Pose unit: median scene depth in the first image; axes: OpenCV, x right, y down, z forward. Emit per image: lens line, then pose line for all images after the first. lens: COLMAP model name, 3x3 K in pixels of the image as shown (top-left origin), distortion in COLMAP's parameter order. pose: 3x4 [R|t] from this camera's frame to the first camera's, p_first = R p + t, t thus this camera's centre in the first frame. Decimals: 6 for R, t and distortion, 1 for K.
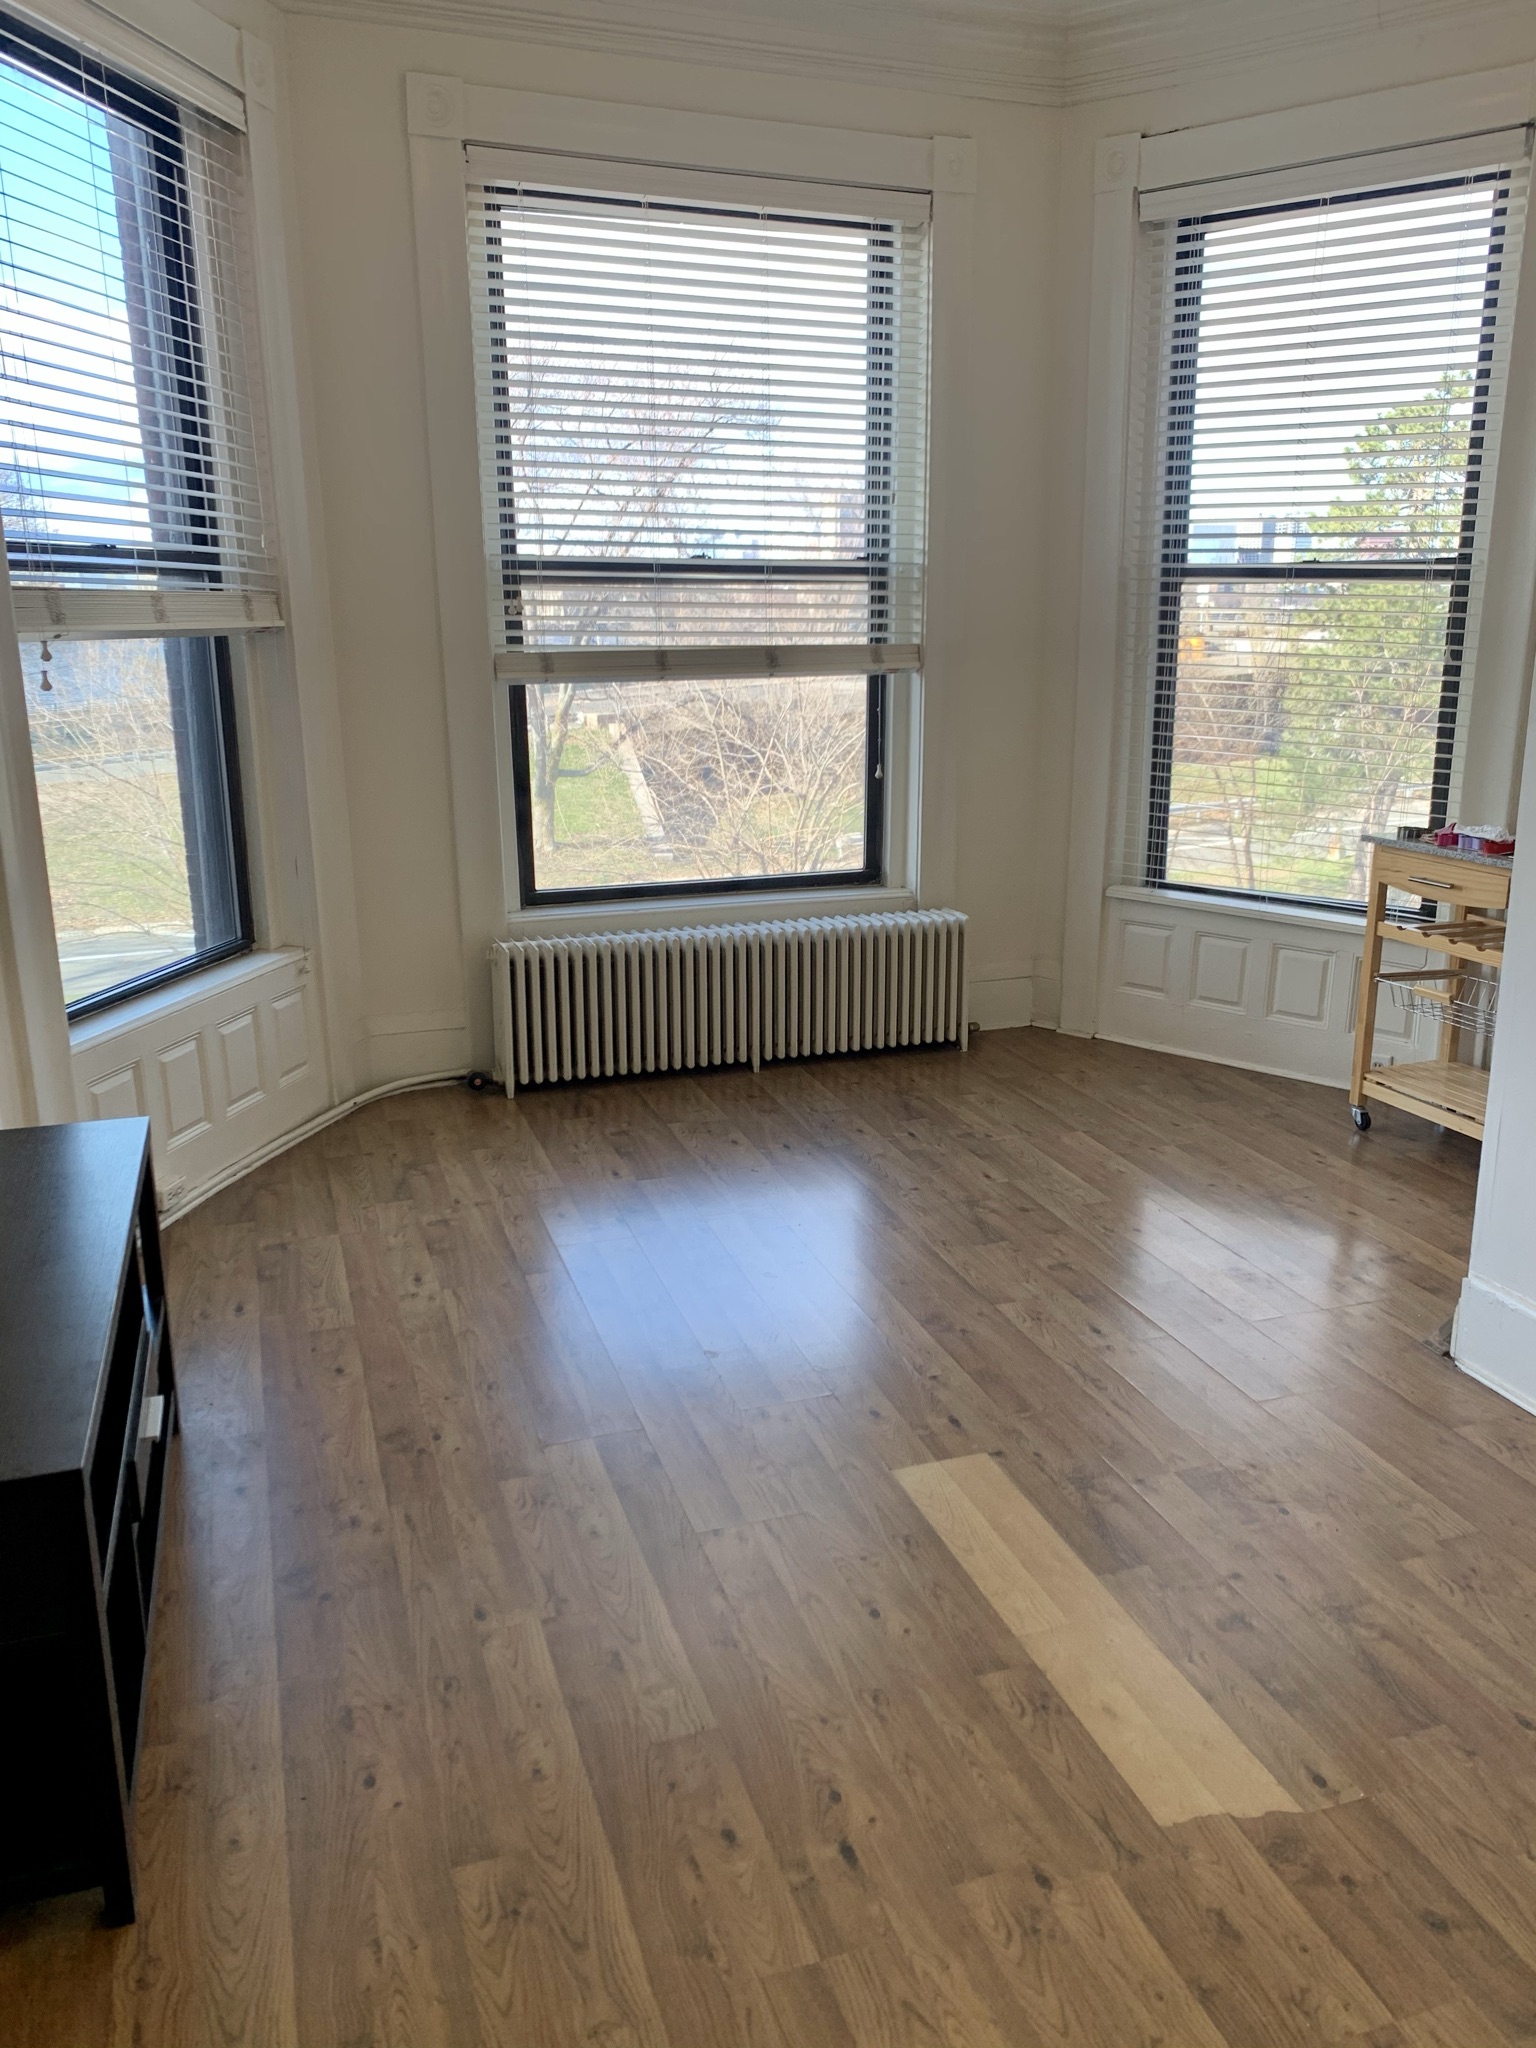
lens RADIAL K [[1582.2, 0, 771.5], [0, 1582.2, 1019.7], [0, 0, 1]] dist [0.056227, -0.017580]
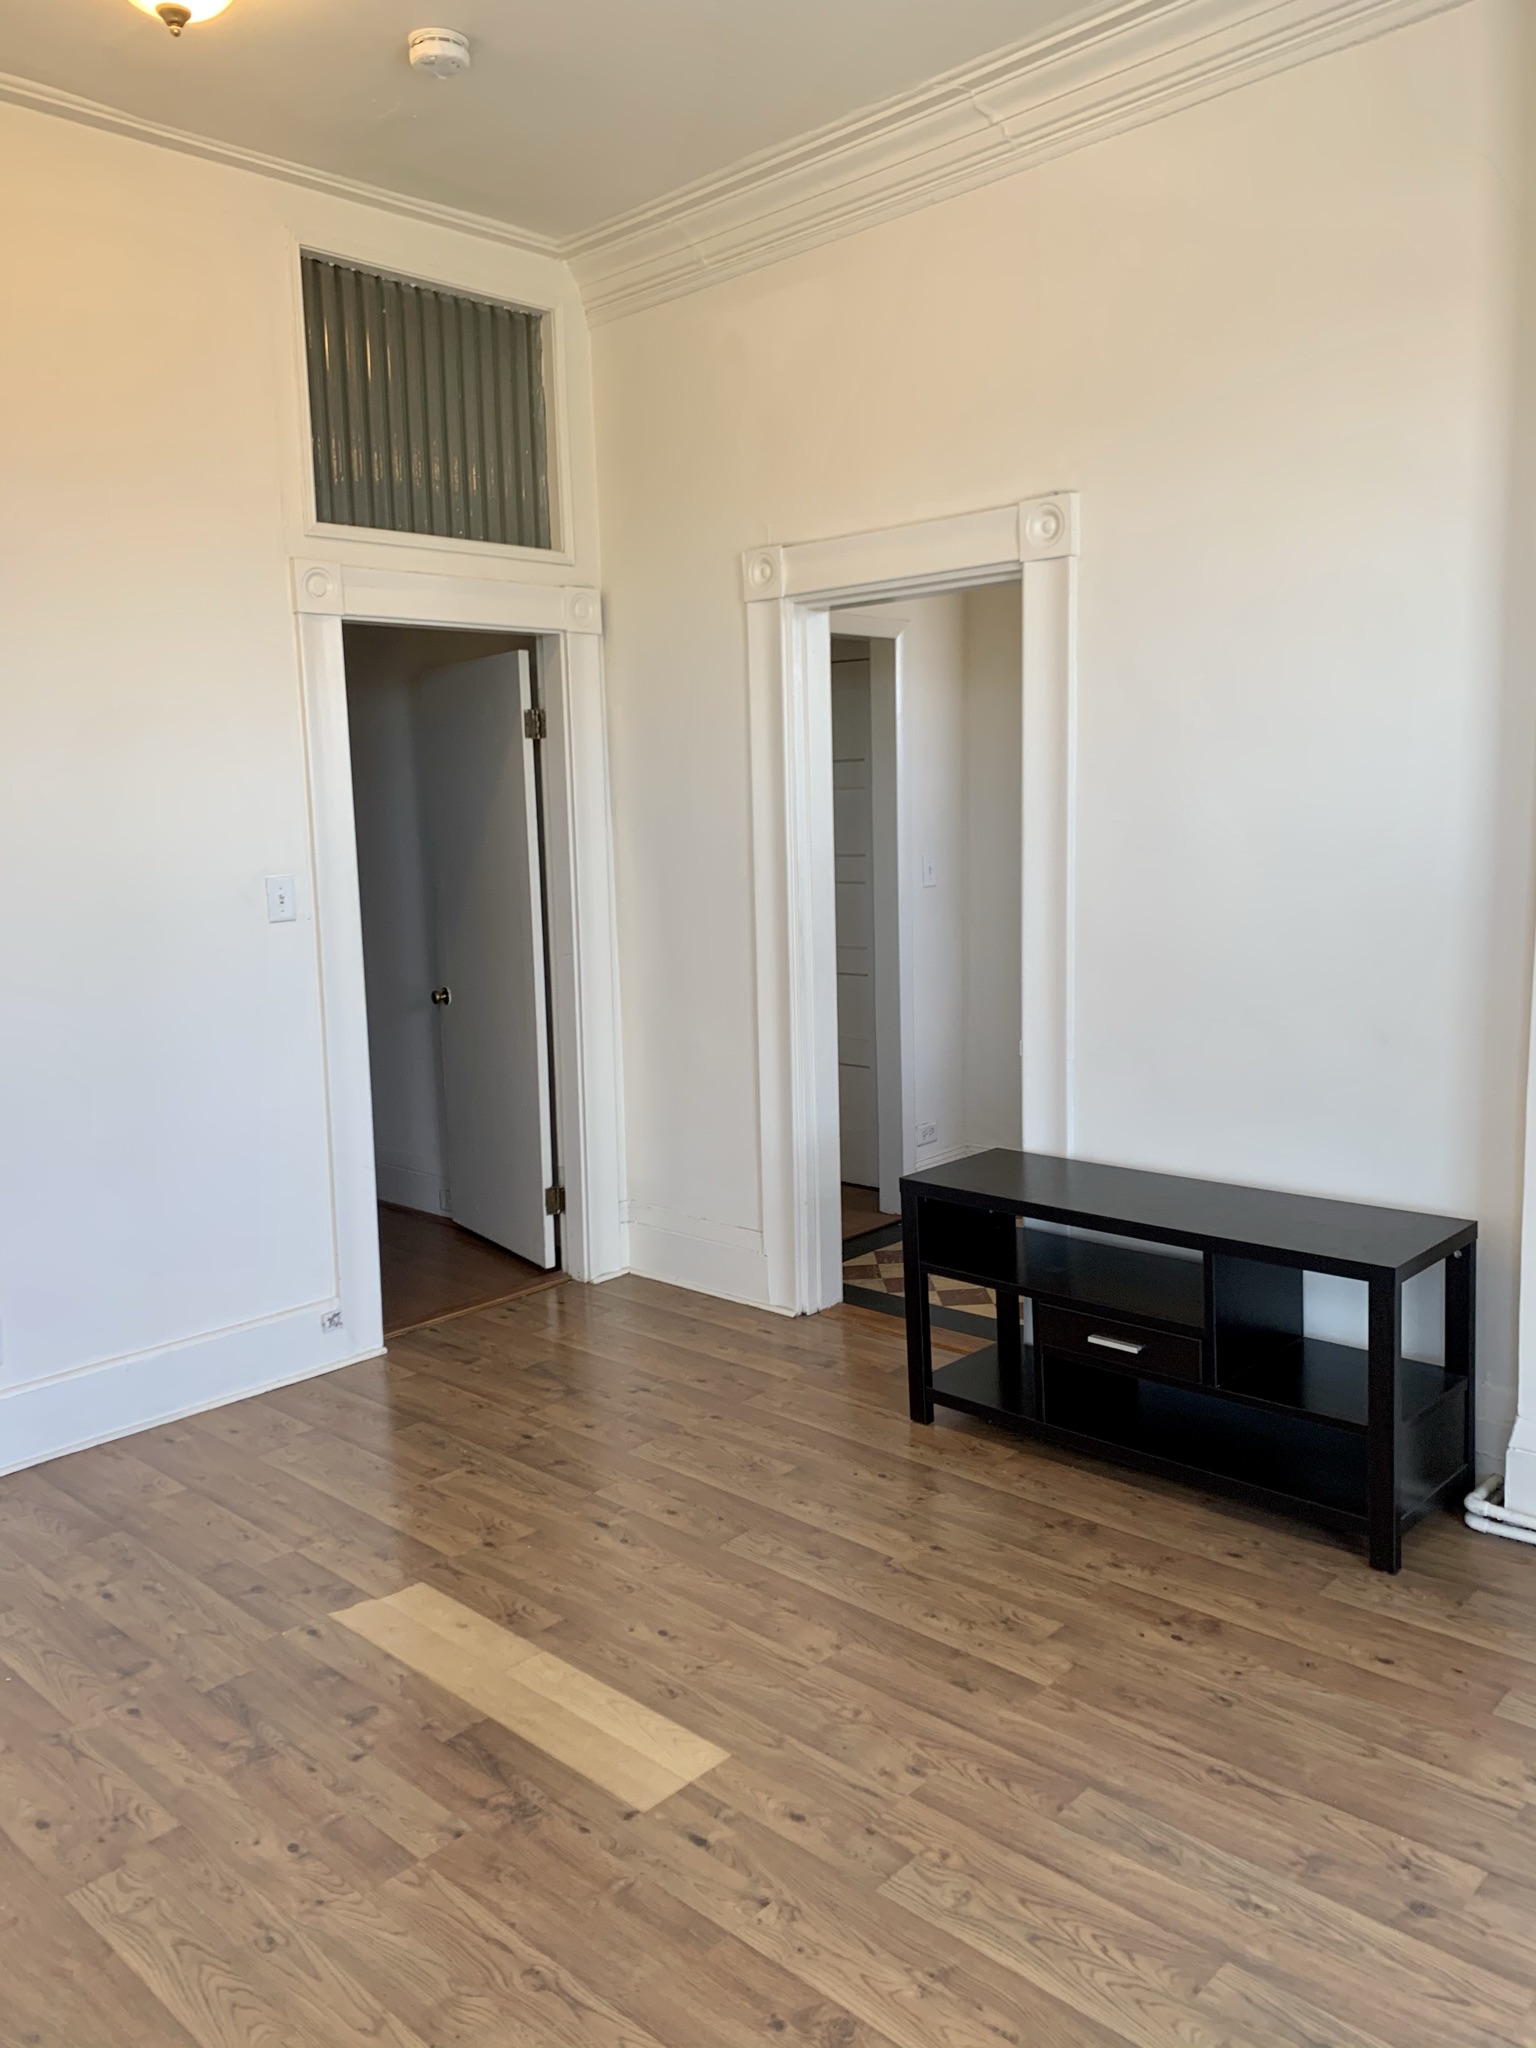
lens RADIAL K [[1582.2, 0, 767.2], [0, 1582.2, 1022.1], [0, 0, 1]] dist [0.056227, -0.017580]
pose [[-0.889438, 0.096900, -0.446665, 0.404373], [-0.084000, 0.925965, 0.368147, -0.416461], [0.449270, 0.364964, -0.815450, 1.536054]]
